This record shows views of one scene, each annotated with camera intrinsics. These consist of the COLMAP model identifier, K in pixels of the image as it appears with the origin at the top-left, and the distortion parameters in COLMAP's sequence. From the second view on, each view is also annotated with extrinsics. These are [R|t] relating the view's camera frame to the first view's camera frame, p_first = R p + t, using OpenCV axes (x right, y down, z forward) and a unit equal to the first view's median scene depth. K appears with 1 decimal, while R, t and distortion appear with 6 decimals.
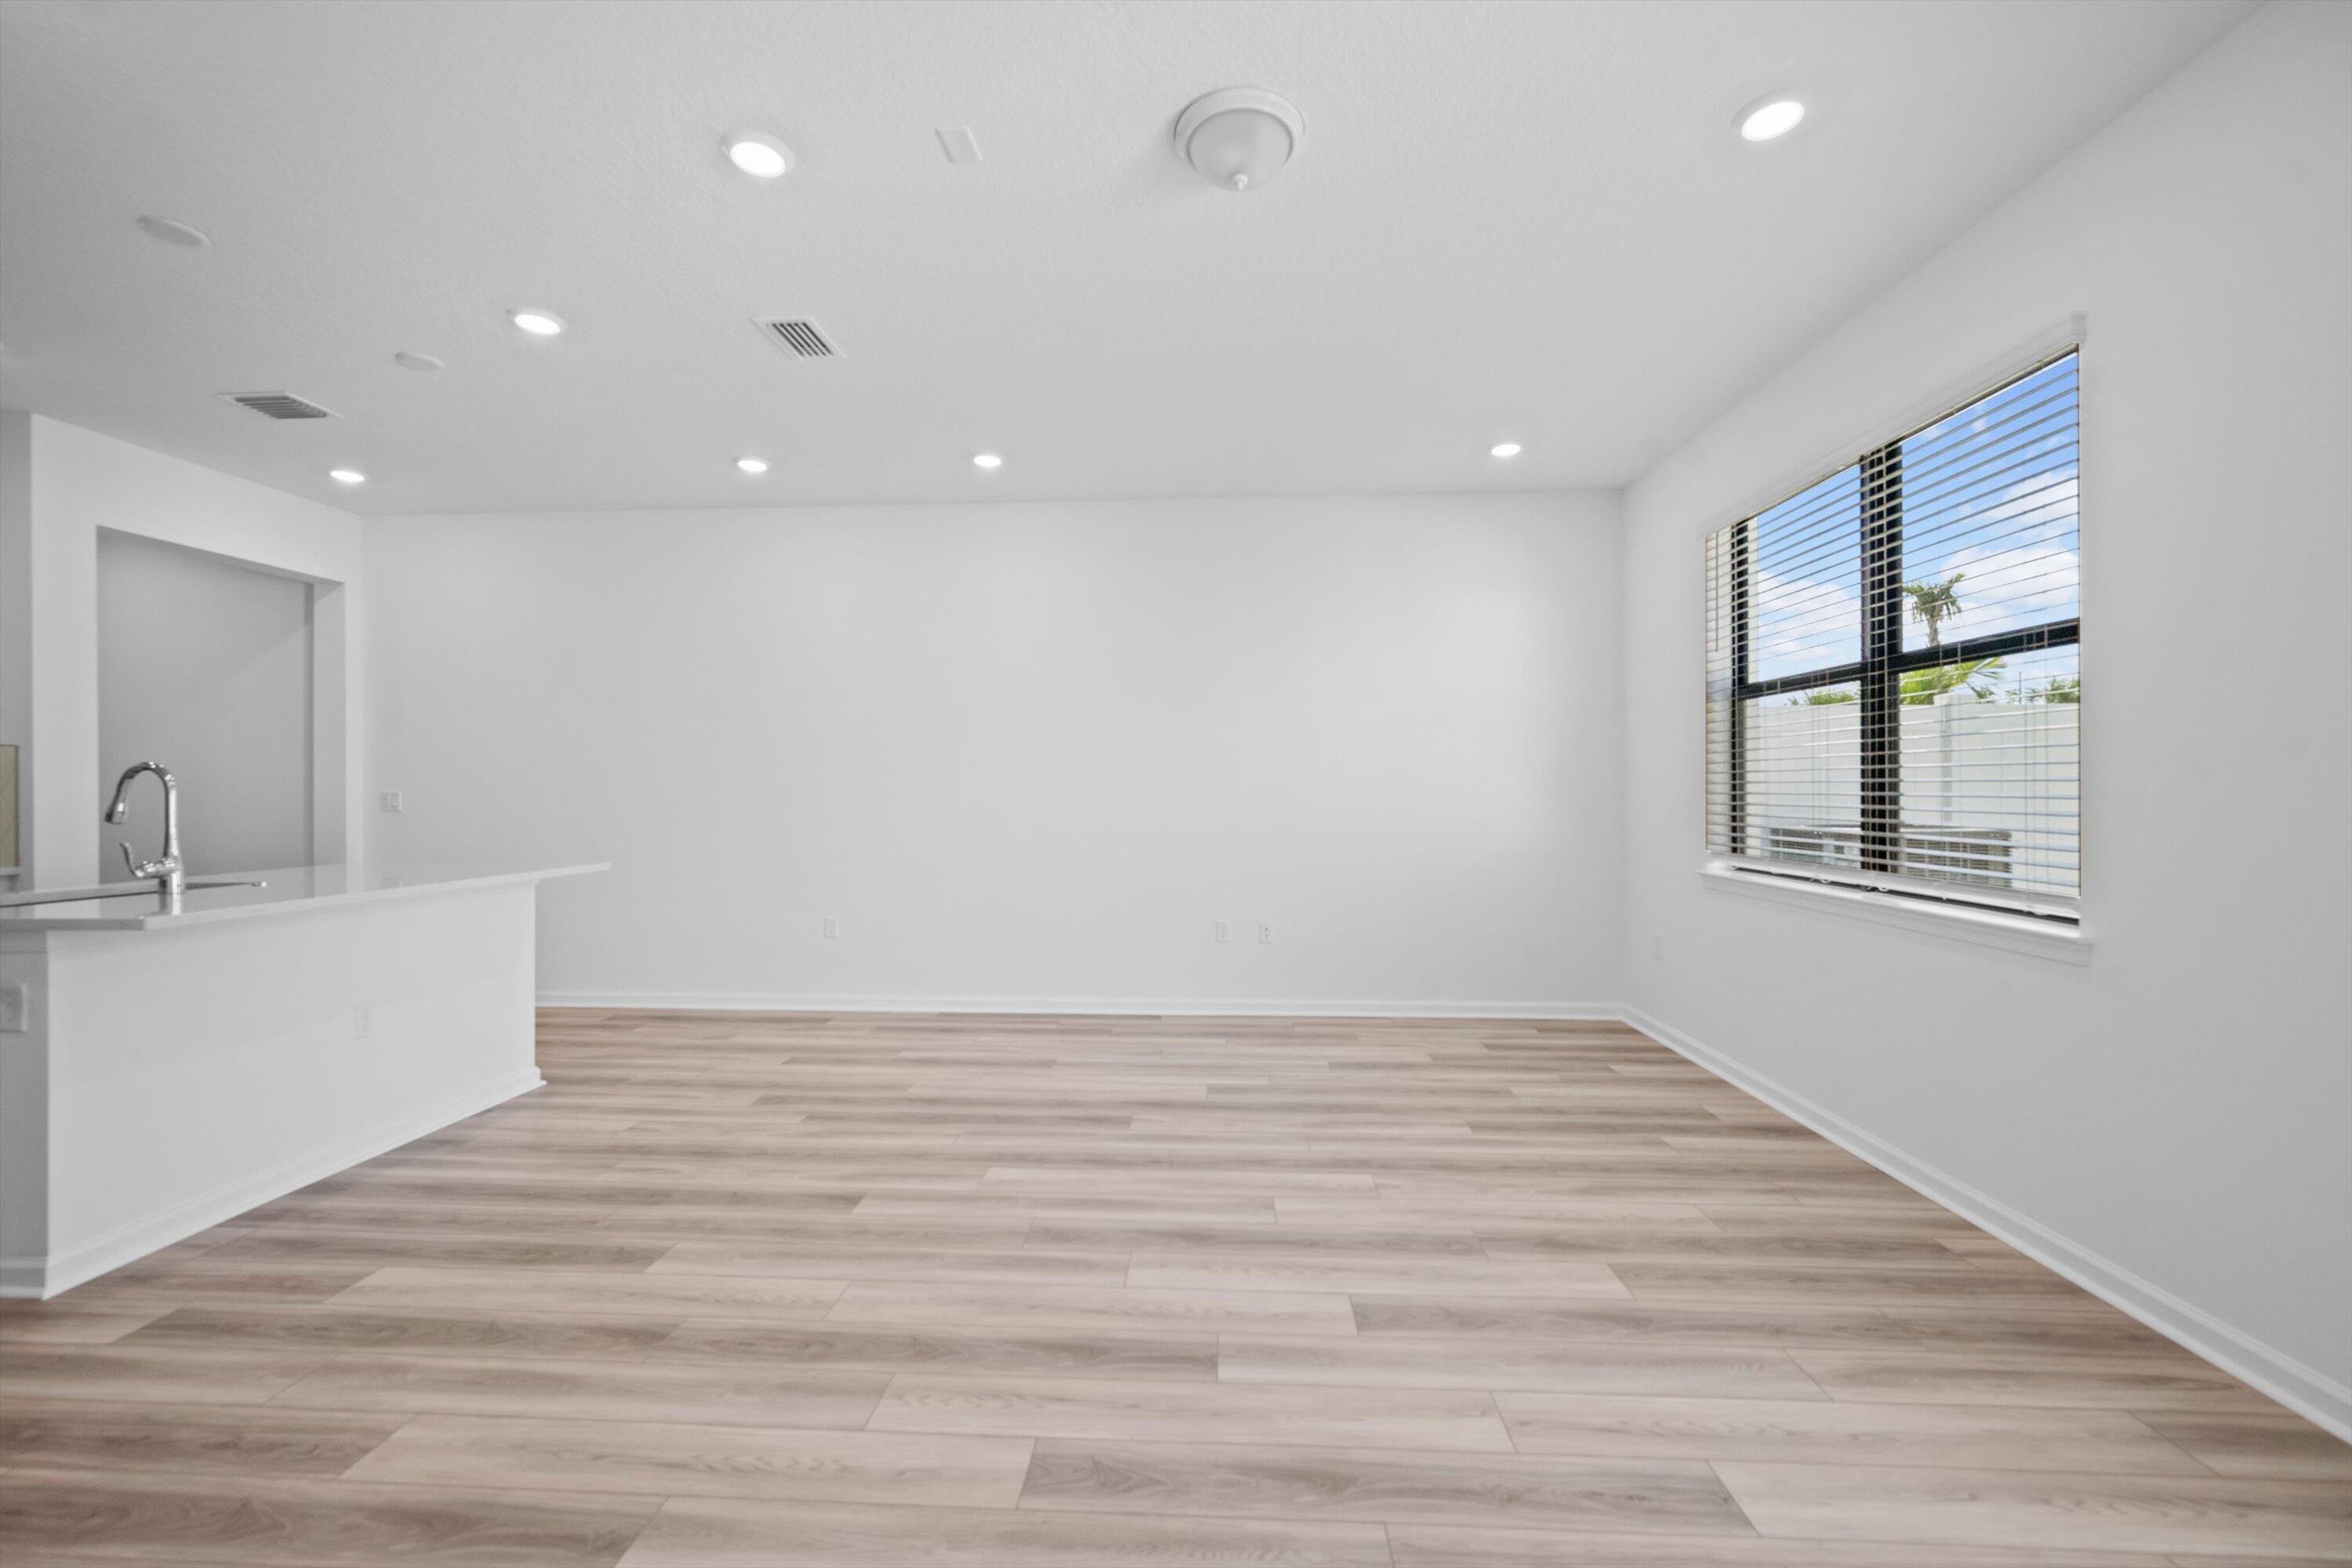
lens RADIAL K [[983.2, 0, 1183.4], [0, 983.2, 788.9], [0, 0, 1]] dist [-0.002955, -0.000122]
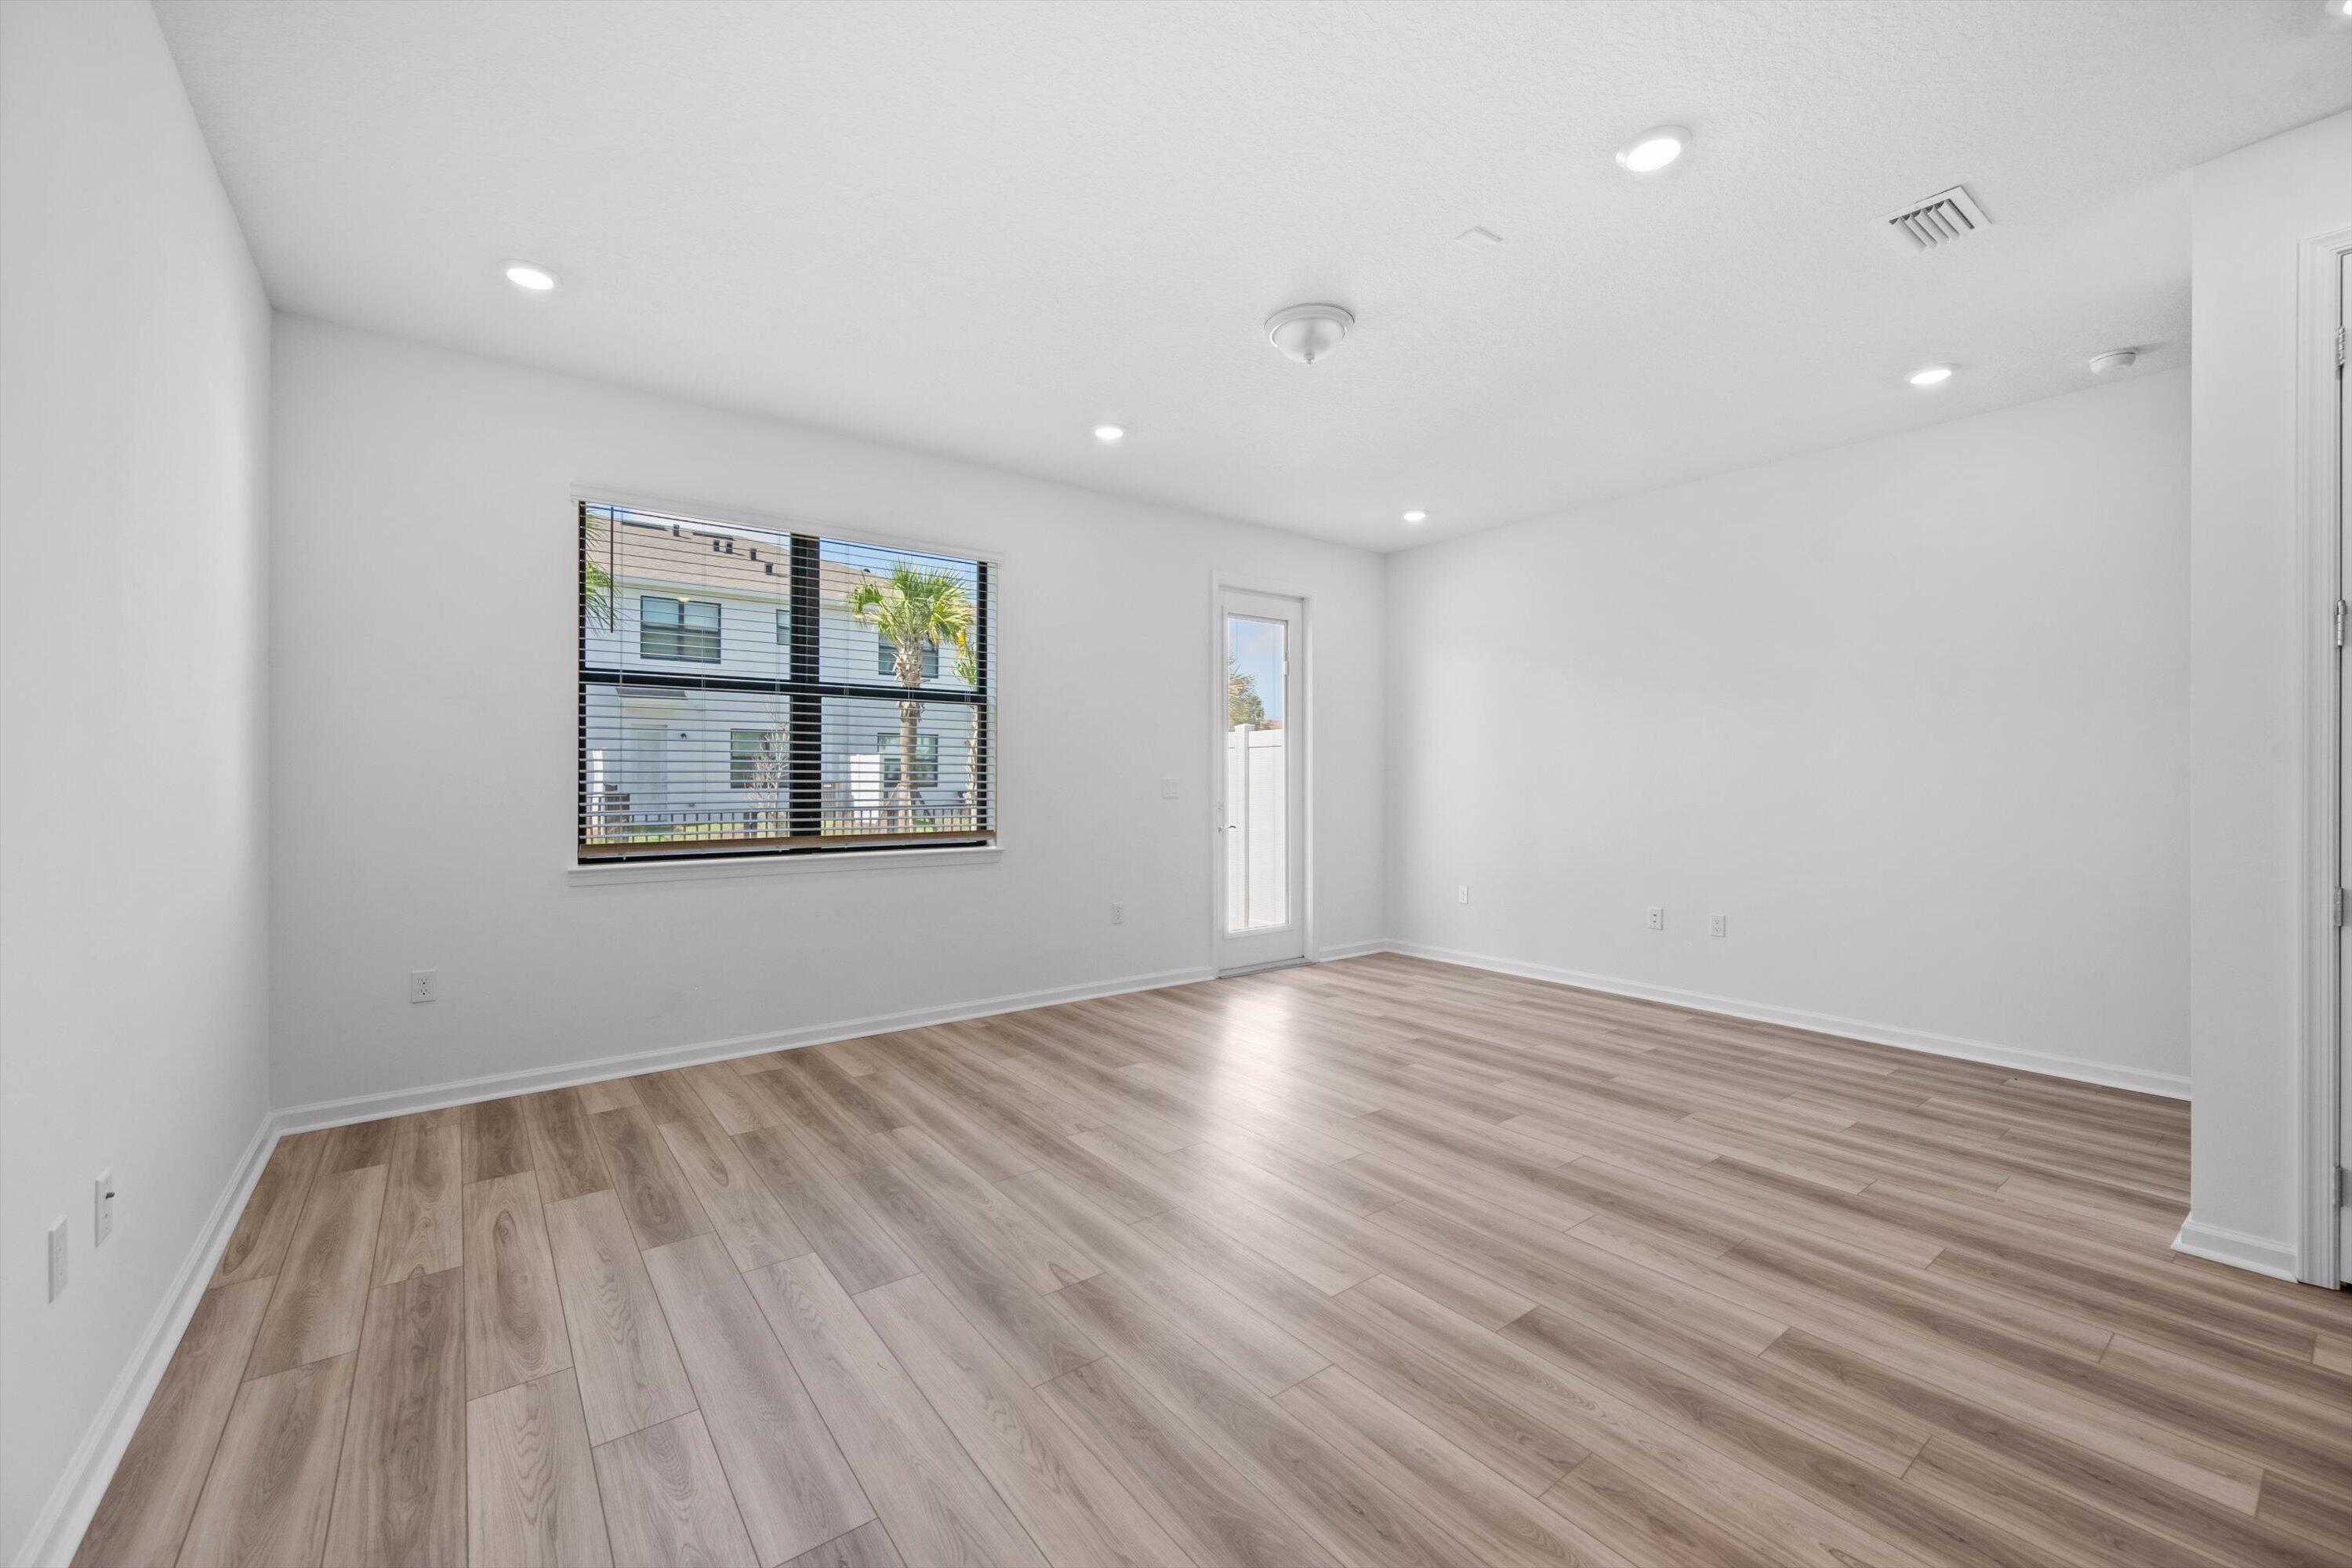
lens RADIAL K [[919.2, 0, 1195.9], [0, 919.2, 781.5], [0, 0, 1]] dist [0.000403, -0.000091]
pose [[-0.663338, -0.002868, 0.748315, -0.688669], [-0.003267, 0.999994, 0.000936, 0.004726], [-0.748313, -0.001823, -0.663343, 1.648487]]
